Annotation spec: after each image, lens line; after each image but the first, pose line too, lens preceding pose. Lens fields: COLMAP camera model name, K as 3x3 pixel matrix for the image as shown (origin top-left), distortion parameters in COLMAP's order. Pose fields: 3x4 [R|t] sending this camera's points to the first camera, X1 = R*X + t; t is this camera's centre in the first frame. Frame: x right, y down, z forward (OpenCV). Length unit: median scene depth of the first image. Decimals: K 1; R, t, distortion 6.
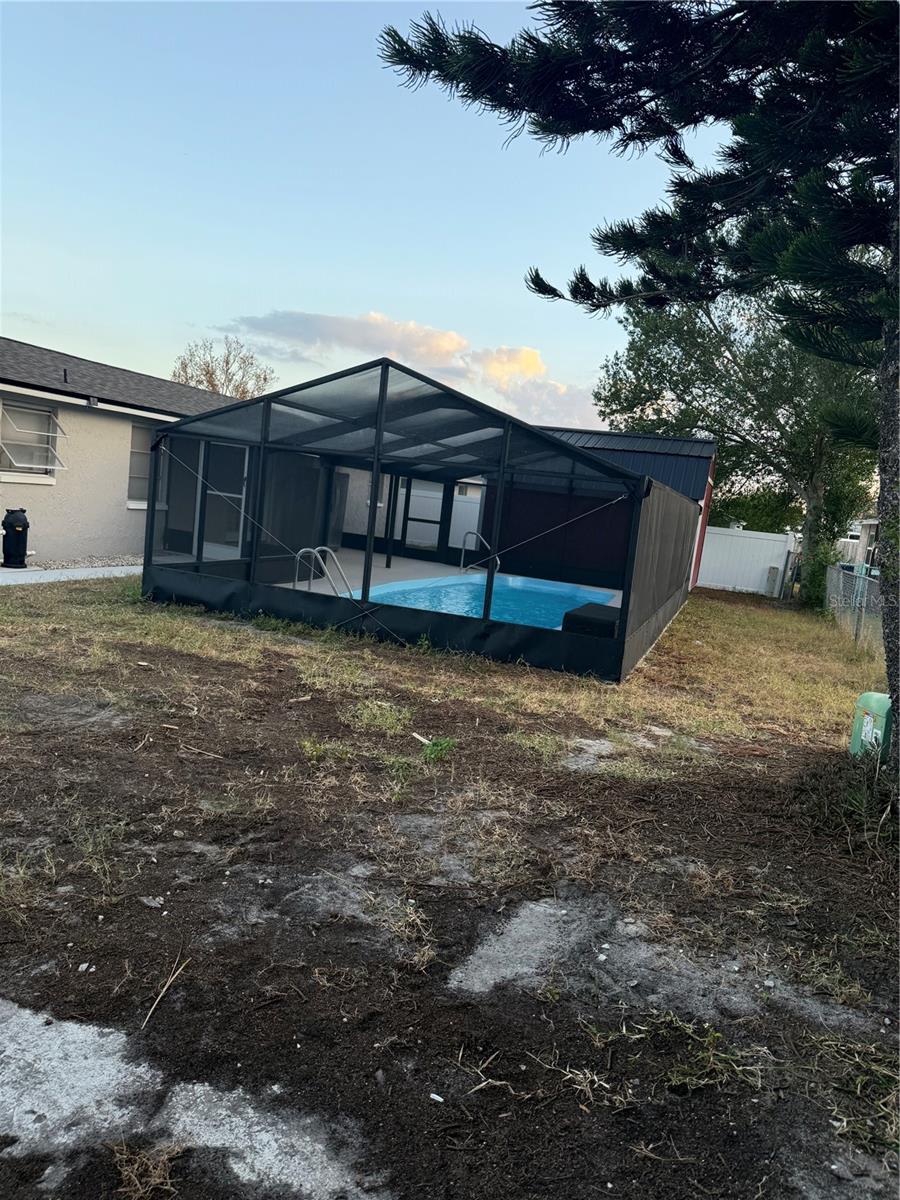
lens RADIAL K [[852.0, 0, 459.1], [0, 852.0, 599.3], [0, 0, 1]] dist [0.038310, -0.053520]
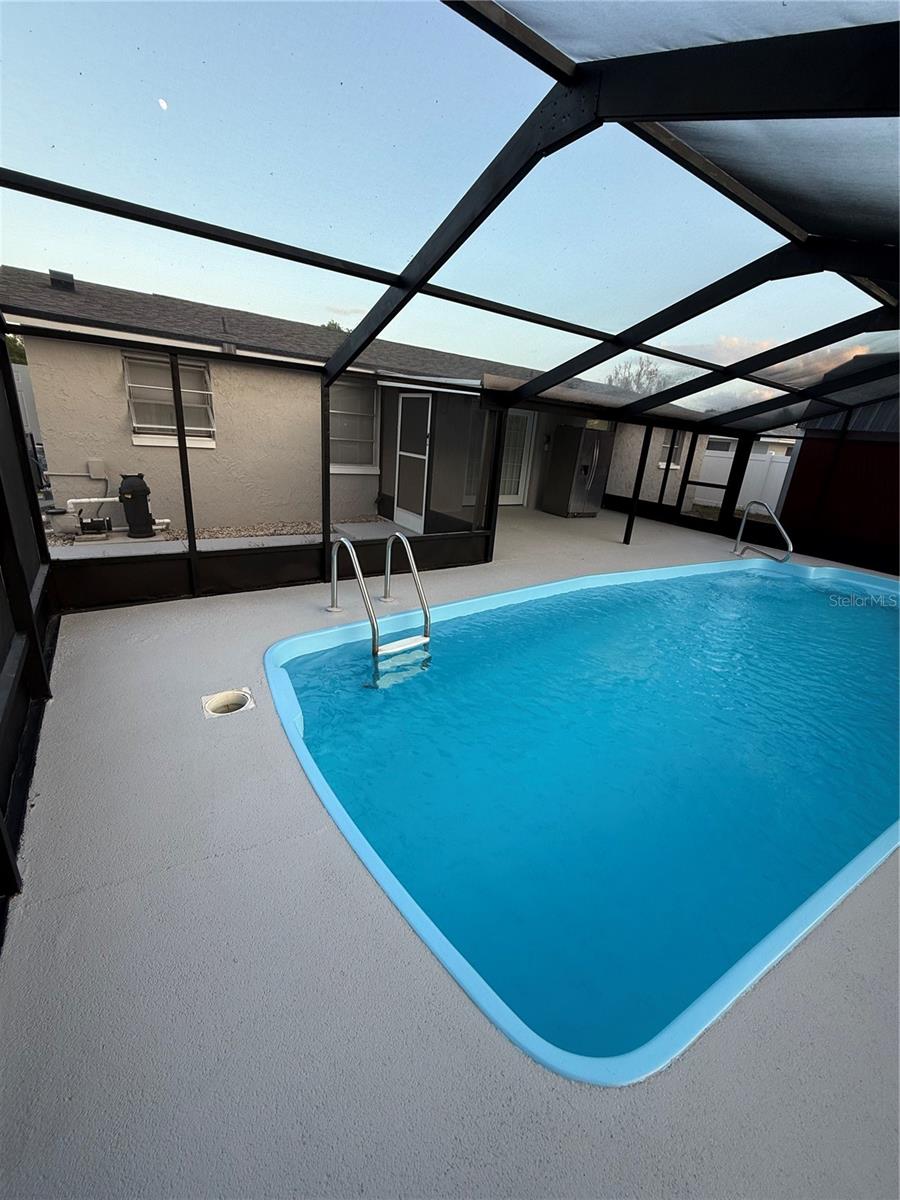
lens RADIAL K [[480.8, 0, 444.0], [0, 480.8, 599.2], [0, 0, 1]] dist [-0.004930, 0.001029]
pose [[0.800018, 0.144580, -0.582296, 0.154407], [-0.056432, 0.984361, 0.166878, -0.149345], [0.597317, -0.100646, 0.795665, 1.491150]]
